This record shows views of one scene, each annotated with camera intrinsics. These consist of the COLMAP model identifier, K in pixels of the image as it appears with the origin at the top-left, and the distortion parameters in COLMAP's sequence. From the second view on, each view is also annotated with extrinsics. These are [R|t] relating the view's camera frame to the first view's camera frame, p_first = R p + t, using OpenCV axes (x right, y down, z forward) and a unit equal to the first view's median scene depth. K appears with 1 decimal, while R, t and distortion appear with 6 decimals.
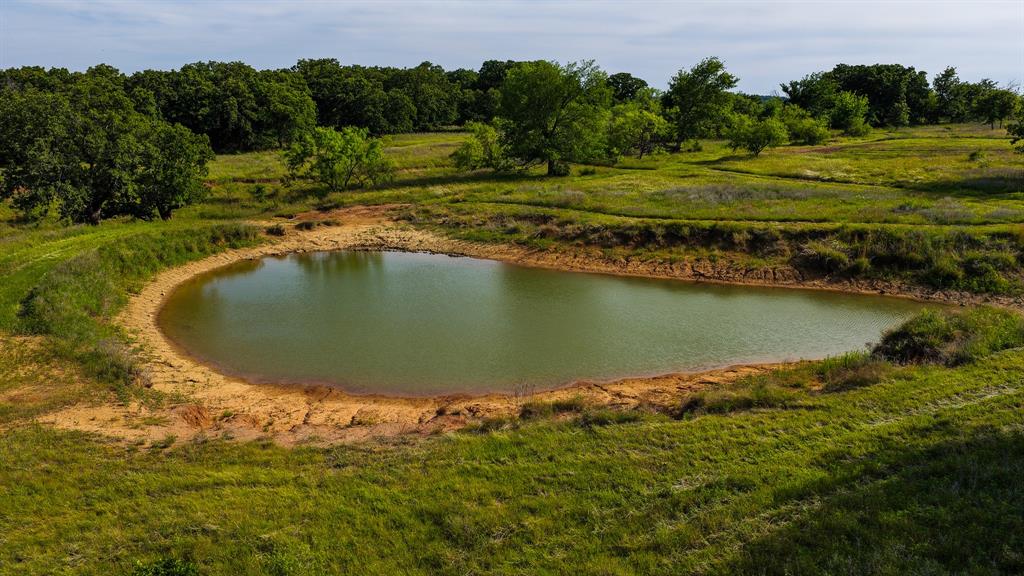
lens RADIAL K [[883.2, 0, 512.2], [0, 883.2, 289.0], [0, 0, 1]] dist [0.011672, 0.022433]
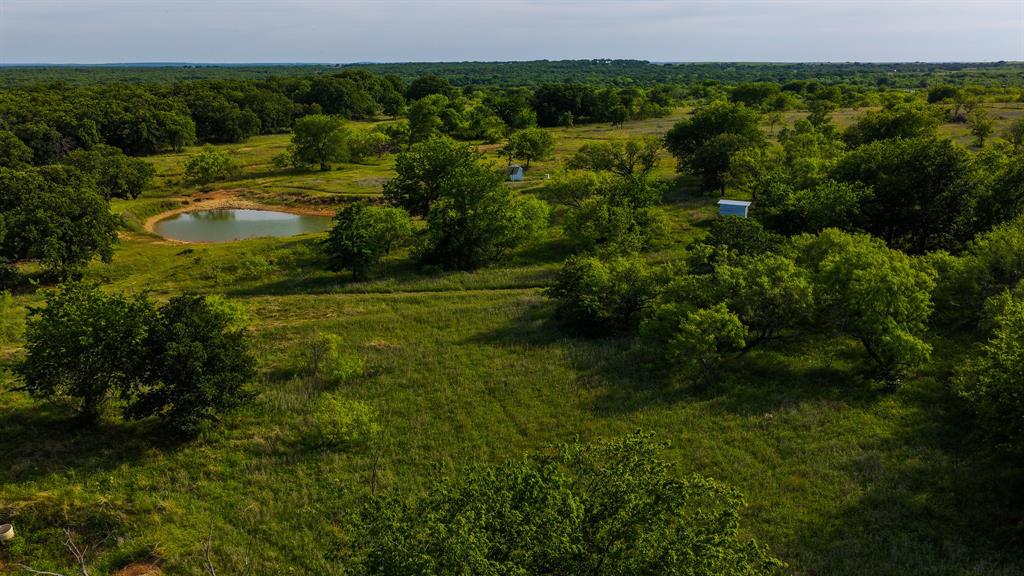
lens RADIAL K [[883.2, 0, 511.7], [0, 883.2, 286.1], [0, 0, 1]] dist [0.011672, 0.022433]
pose [[0.991435, -0.041202, 0.123928, 0.240029], [0.036309, 0.998479, 0.041489, 0.073772], [-0.125449, -0.036634, 0.991423, -1.182961]]
